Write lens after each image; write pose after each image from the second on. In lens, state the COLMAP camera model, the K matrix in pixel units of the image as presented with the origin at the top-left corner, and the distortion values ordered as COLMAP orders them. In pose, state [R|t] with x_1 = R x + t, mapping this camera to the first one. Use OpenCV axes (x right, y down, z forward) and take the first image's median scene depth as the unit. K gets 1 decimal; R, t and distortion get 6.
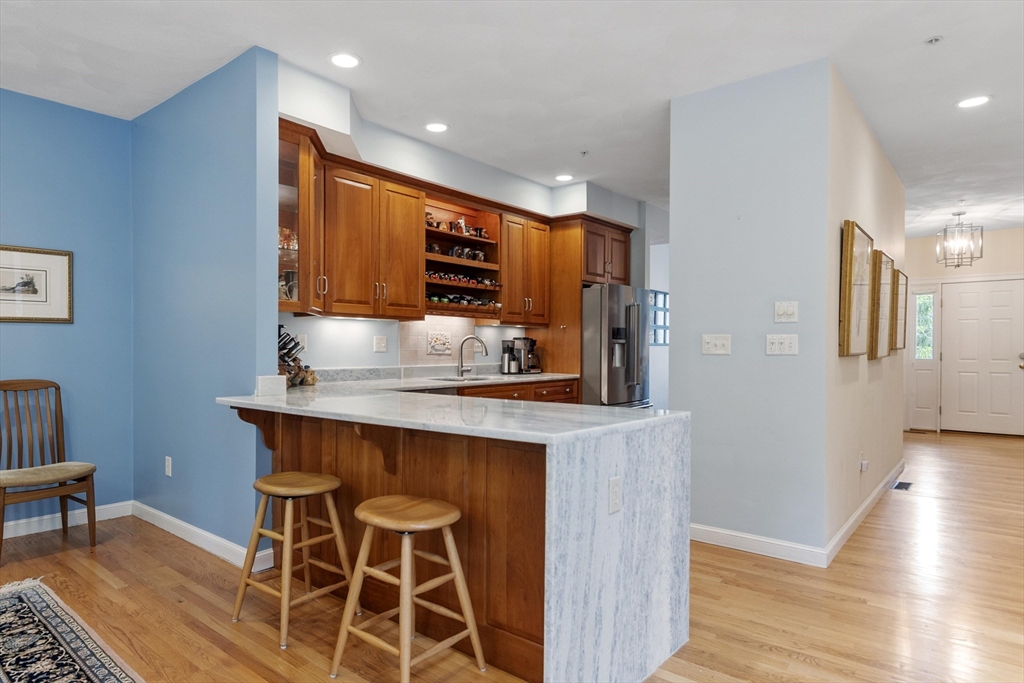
lens RADIAL K [[599.7, 0, 488.7], [0, 599.7, 349.4], [0, 0, 1]] dist [0.001598, 0.000485]
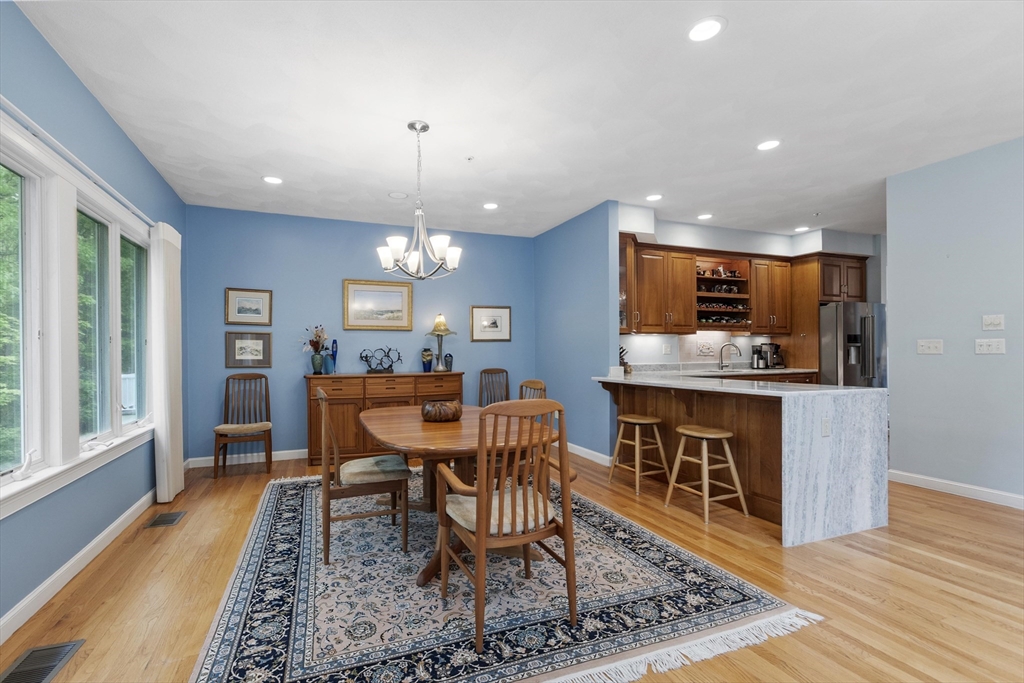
lens RADIAL K [[454.2, 0, 487.0], [0, 454.2, 350.0], [0, 0, 1]] dist [0.000242, 0.000053]
pose [[0.877821, -0.012041, -0.478838, -0.017372], [0.008961, 0.999922, -0.008717, -0.000626], [0.478905, 0.003361, 0.877860, -0.328516]]
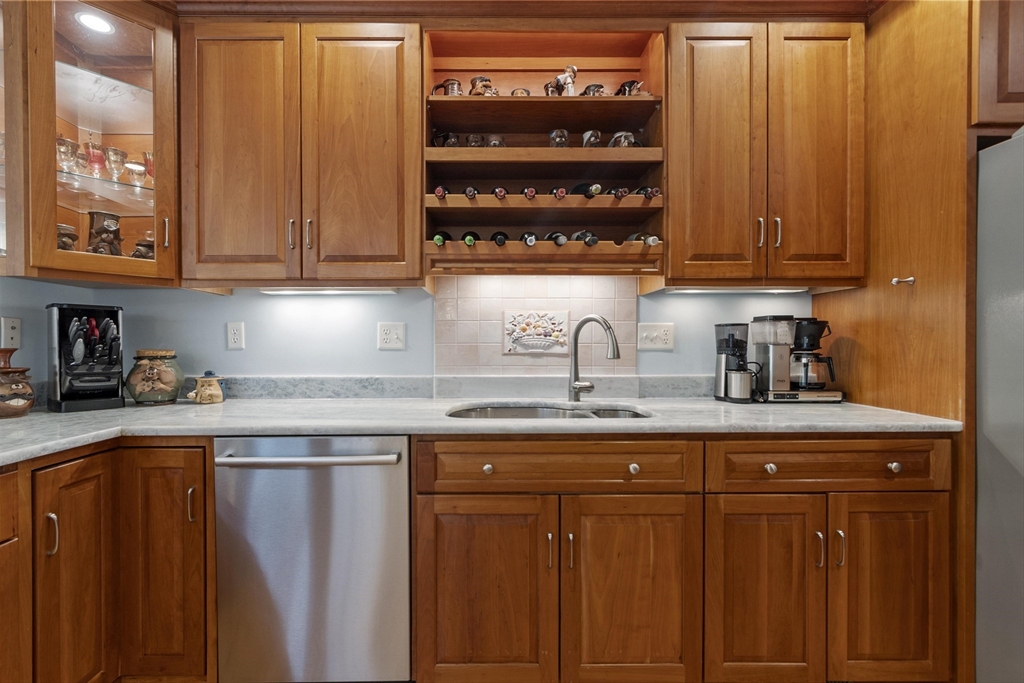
lens RADIAL K [[459.4, 0, 488.2], [0, 459.4, 346.3], [0, 0, 1]] dist [0.000147, 0.000463]
pose [[0.647842, -0.001061, -0.761774, 0.211819], [0.001622, 0.999999, -0.000013, 0.001335], [0.761773, -0.001227, 0.647843, 0.783687]]
